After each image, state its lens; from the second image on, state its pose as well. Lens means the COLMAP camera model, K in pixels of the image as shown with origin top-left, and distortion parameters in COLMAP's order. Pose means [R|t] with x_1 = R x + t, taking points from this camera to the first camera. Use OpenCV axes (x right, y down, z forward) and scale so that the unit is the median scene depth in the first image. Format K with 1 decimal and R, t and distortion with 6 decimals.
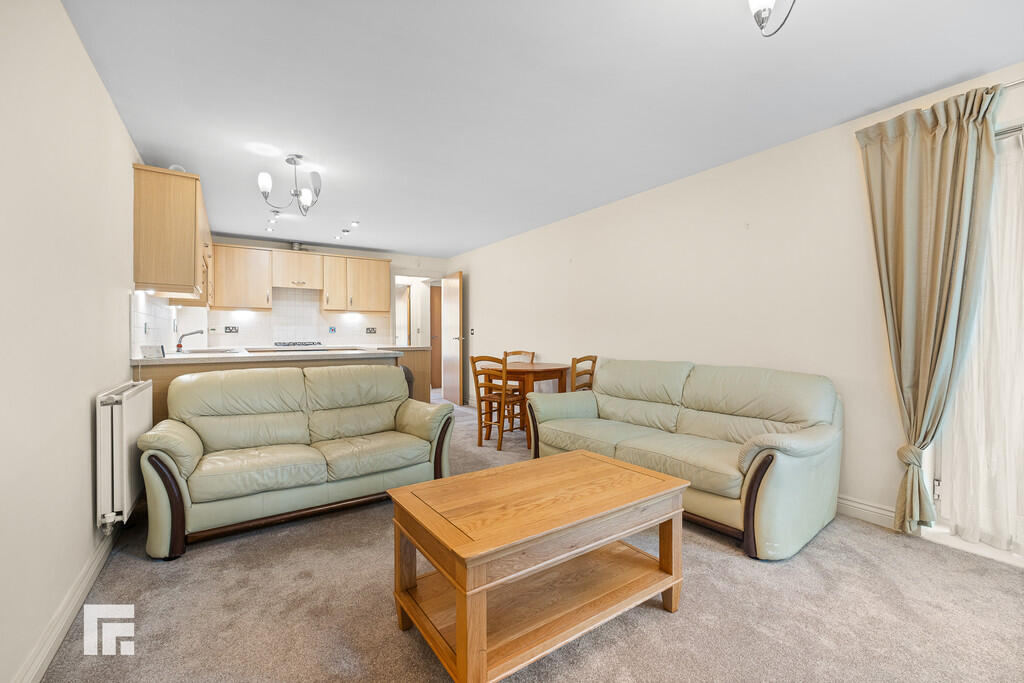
lens RADIAL K [[434.5, 0, 512.4], [0, 434.5, 338.8], [0, 0, 1]] dist [-0.001323, 0.001090]
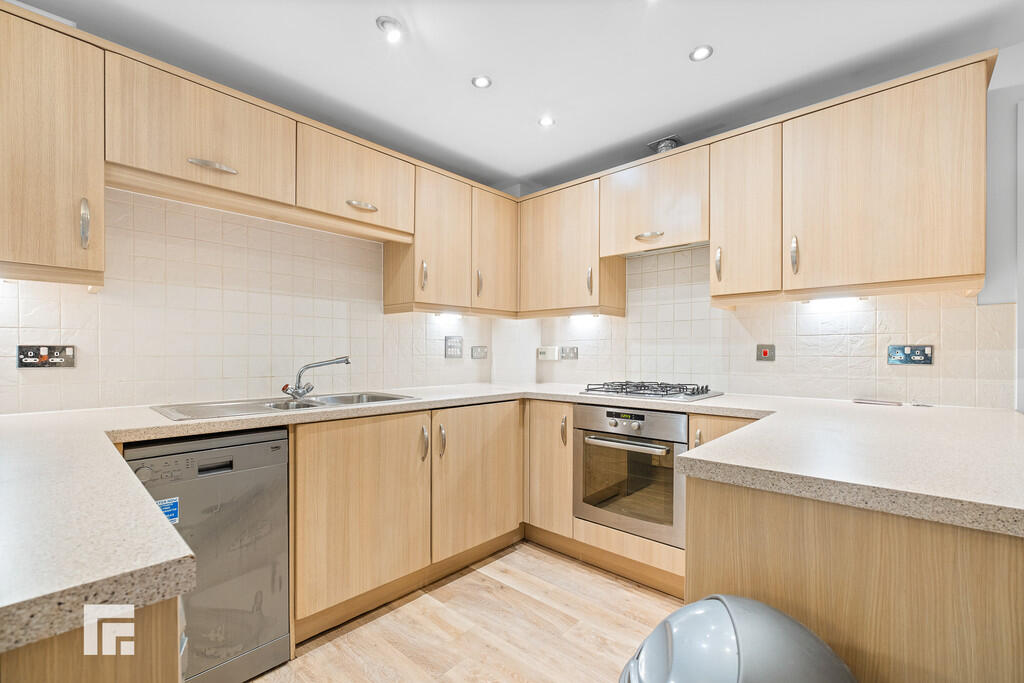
lens RADIAL K [[434.5, 0, 485.8], [0, 434.5, 361.0], [0, 0, 1]] dist [-0.001323, 0.001090]
pose [[0.190008, 0.018024, -0.981617, -0.117937], [-0.012201, 0.999798, 0.015996, -0.017752], [0.981707, 0.008937, 0.190190, 0.751446]]
